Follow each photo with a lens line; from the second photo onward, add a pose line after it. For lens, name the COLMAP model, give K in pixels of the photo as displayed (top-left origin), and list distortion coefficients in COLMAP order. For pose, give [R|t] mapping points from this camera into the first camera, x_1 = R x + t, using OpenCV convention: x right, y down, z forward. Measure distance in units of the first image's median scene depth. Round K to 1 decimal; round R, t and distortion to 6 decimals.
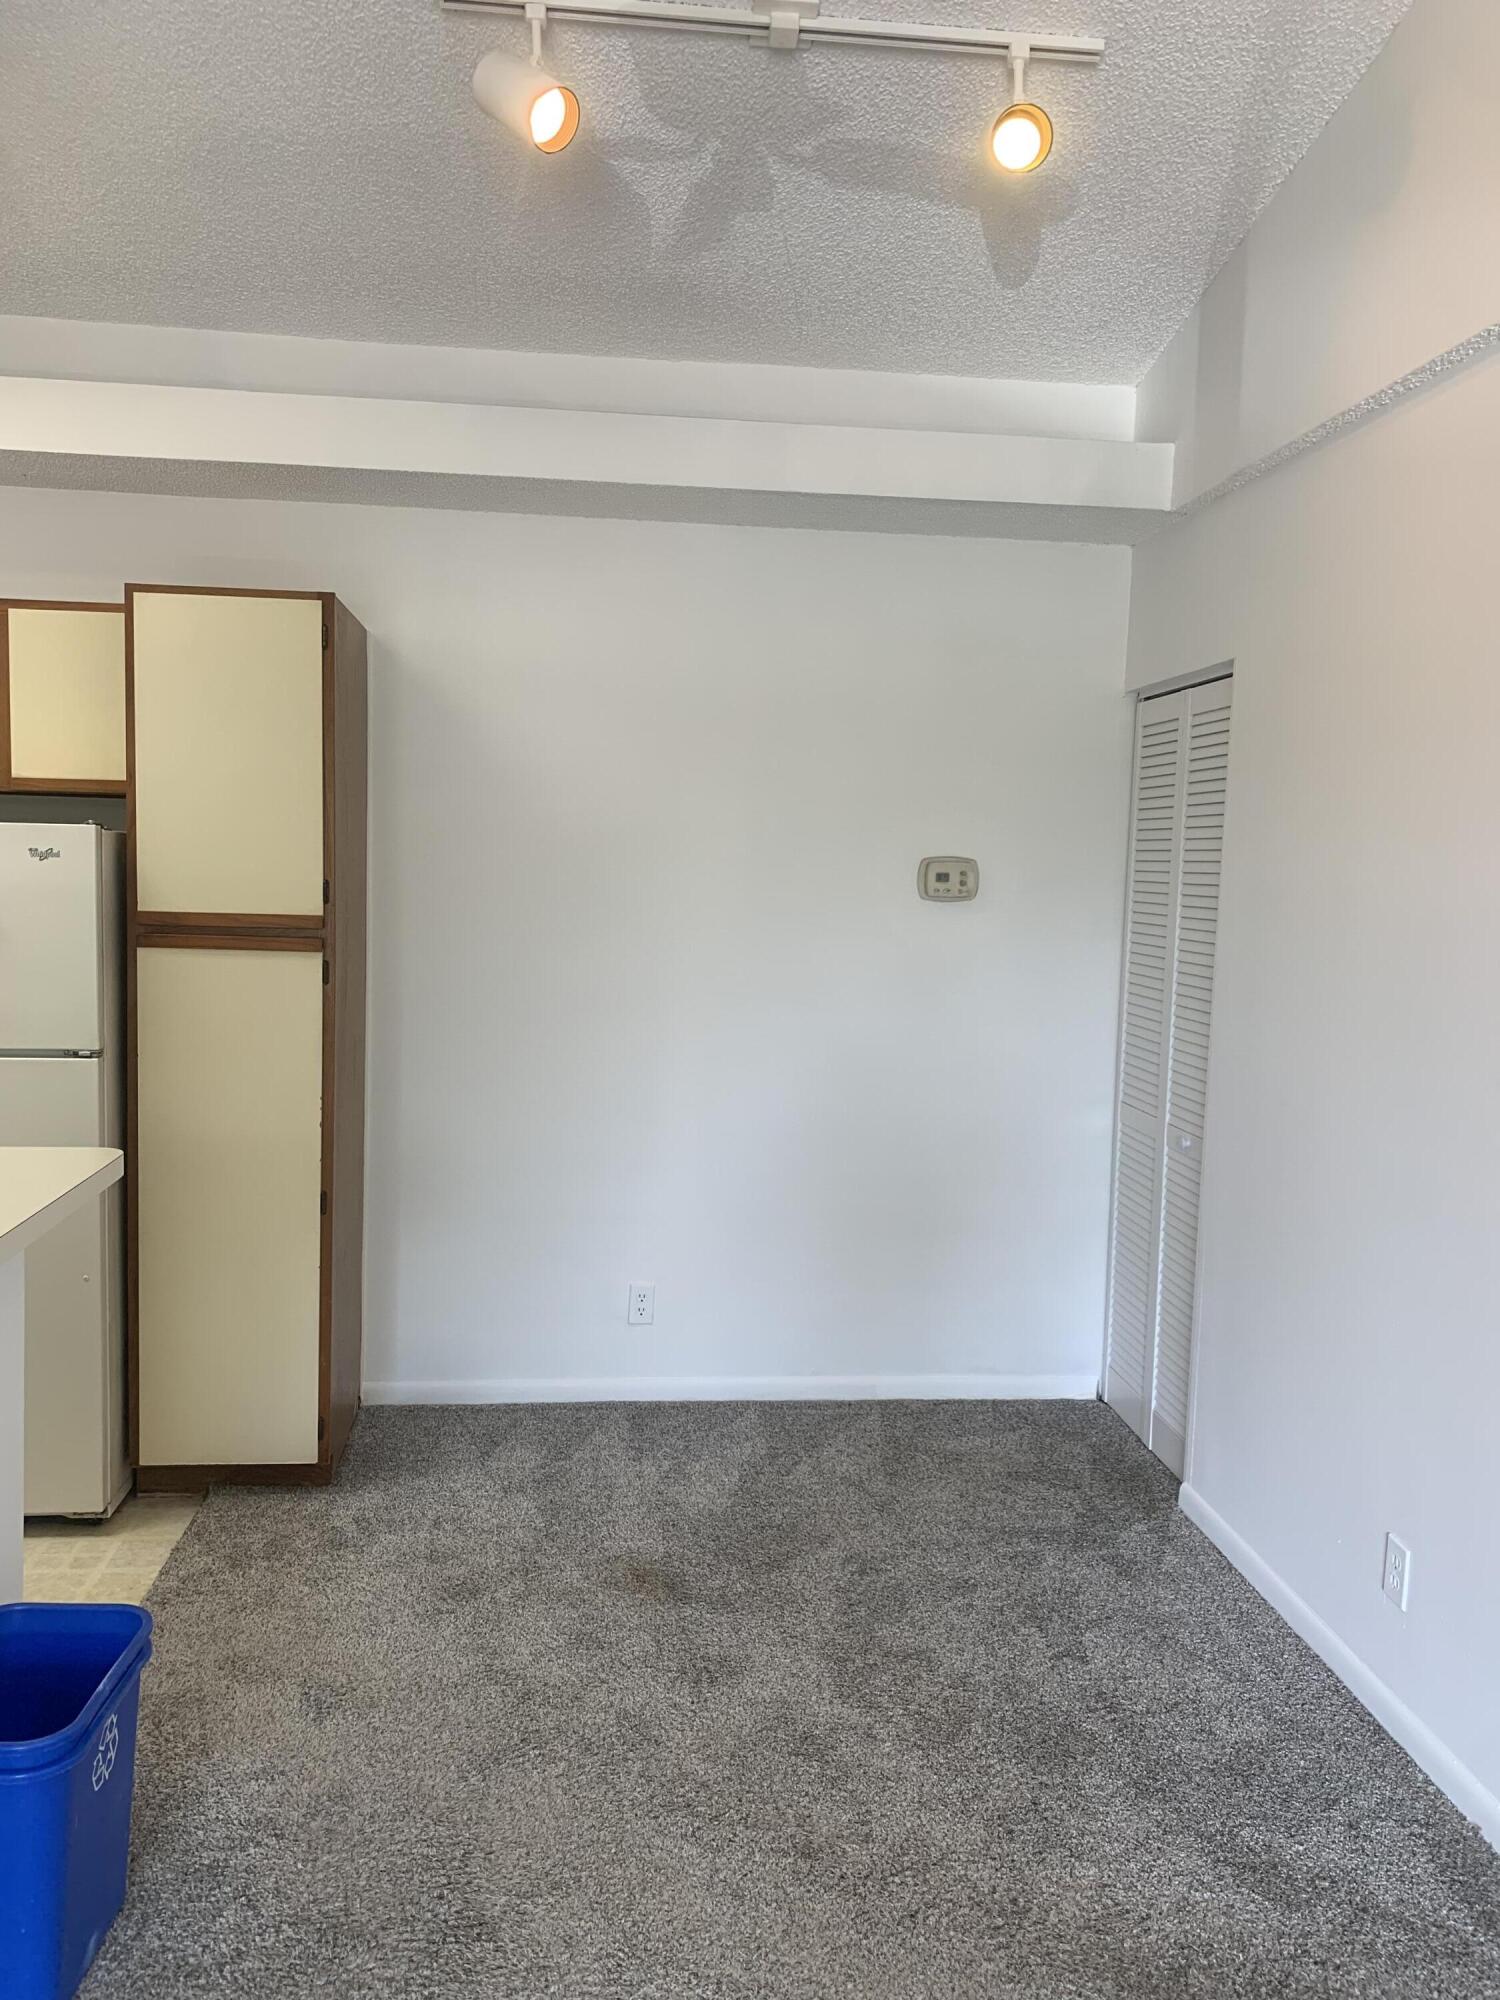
lens RADIAL K [[1520.8, 0, 727.8], [0, 1520.8, 1014.1], [0, 0, 1]] dist [0.019573, -0.010394]
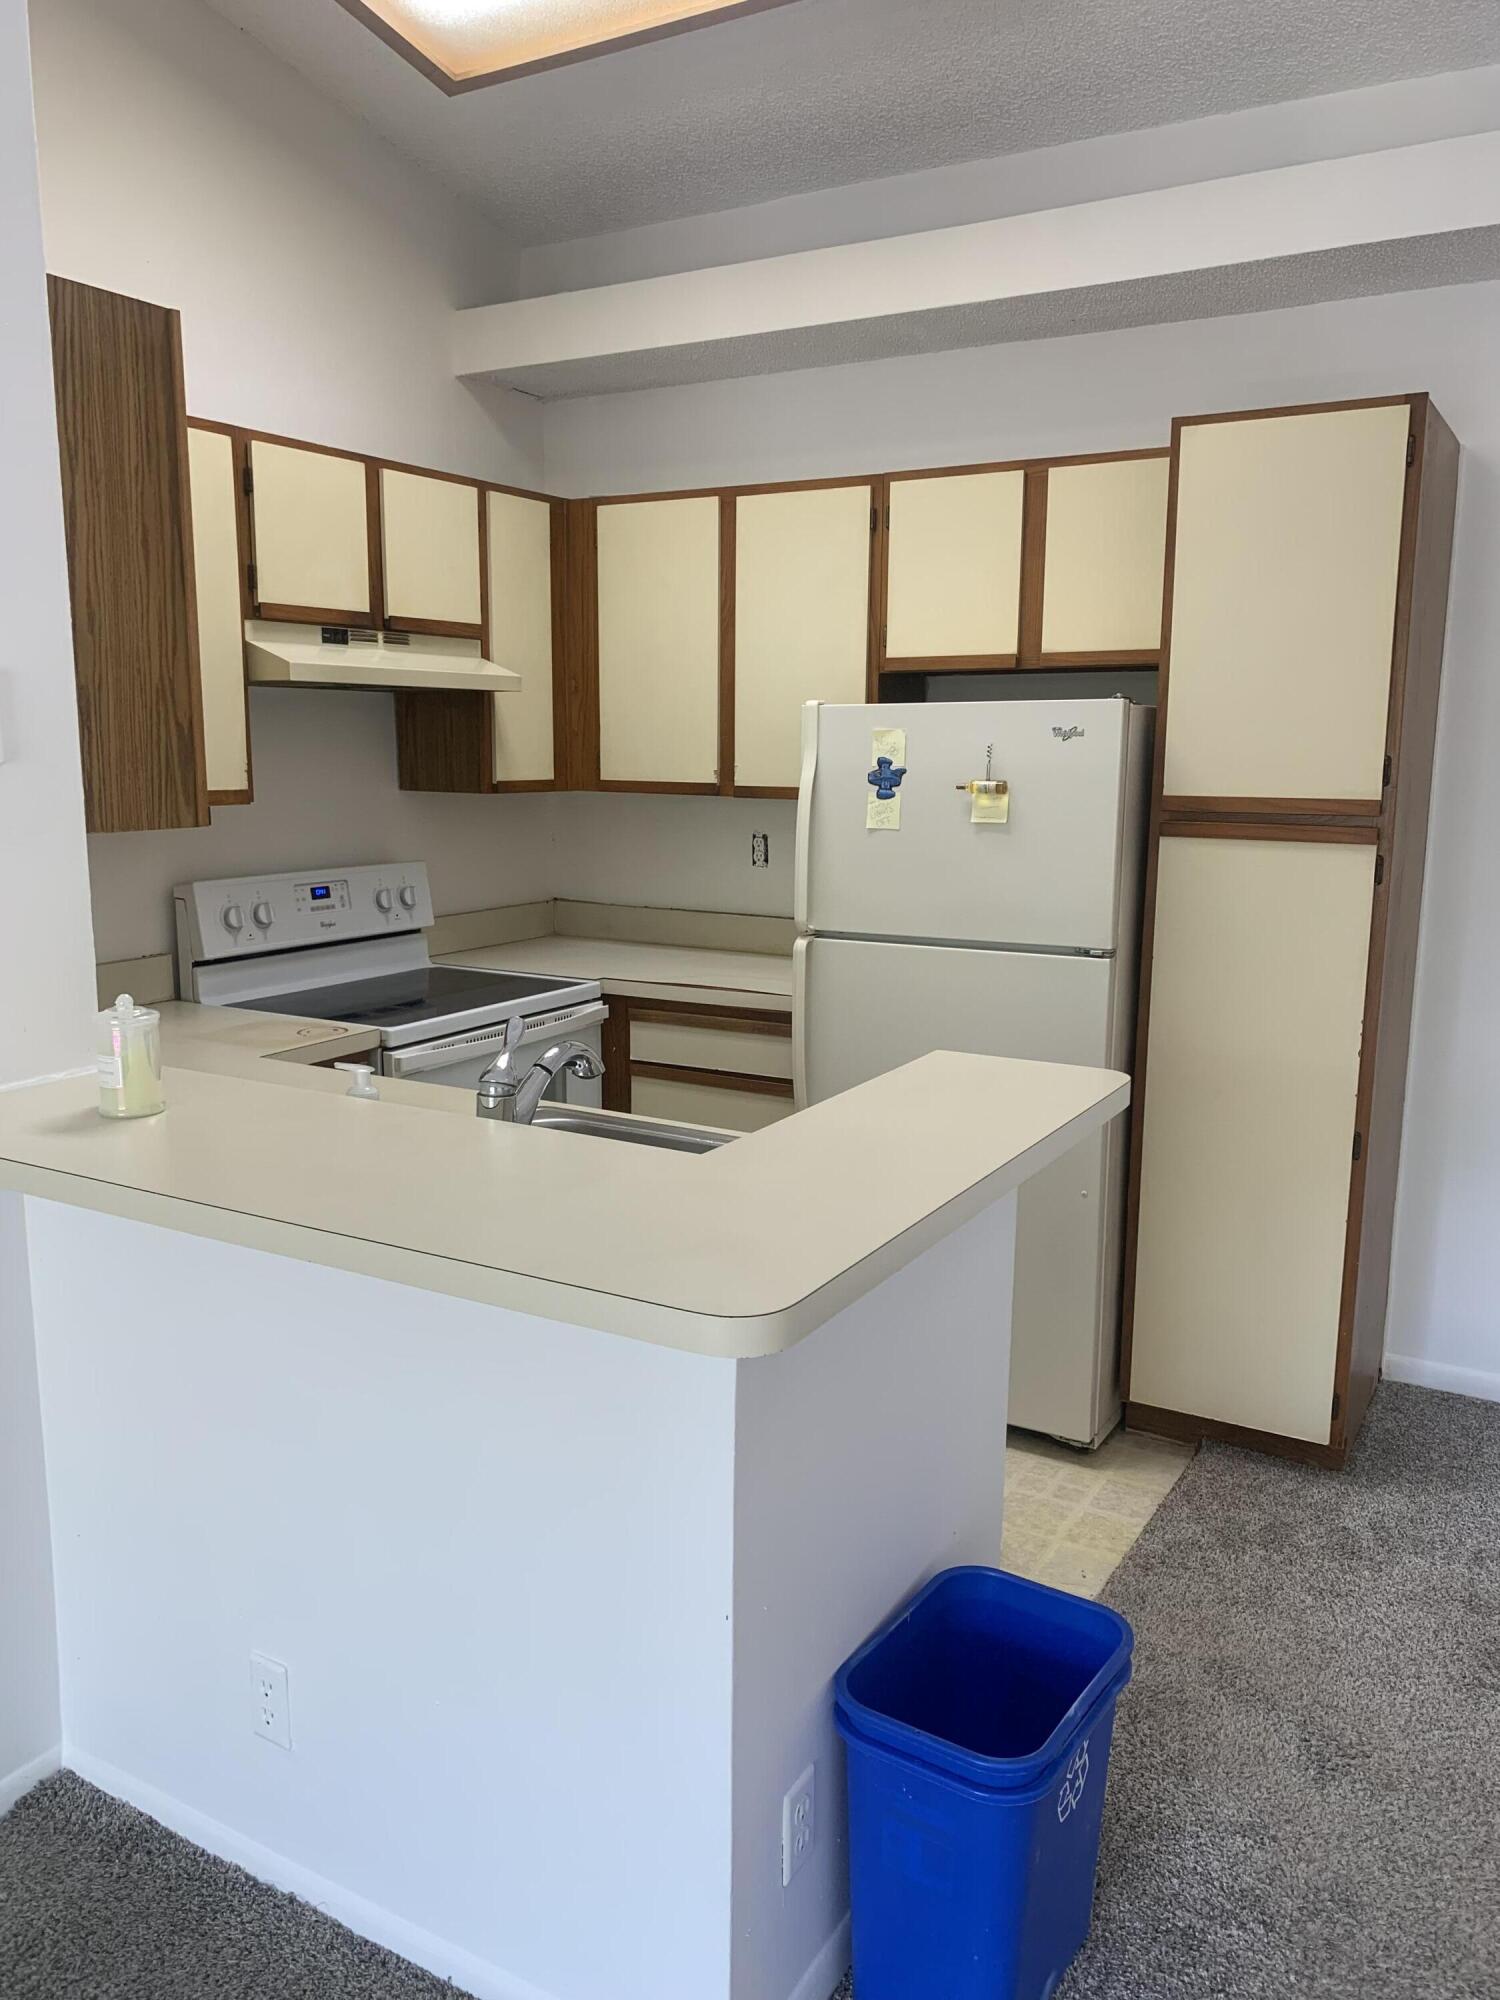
lens RADIAL K [[1520.8, 0, 737.5], [0, 1520.8, 991.6], [0, 0, 1]] dist [0.019573, -0.010394]
pose [[0.804418, 0.075228, -0.589281, -0.055927], [-0.039434, 0.996524, 0.073386, -0.009338], [0.592753, -0.035796, 0.804588, 0.138573]]
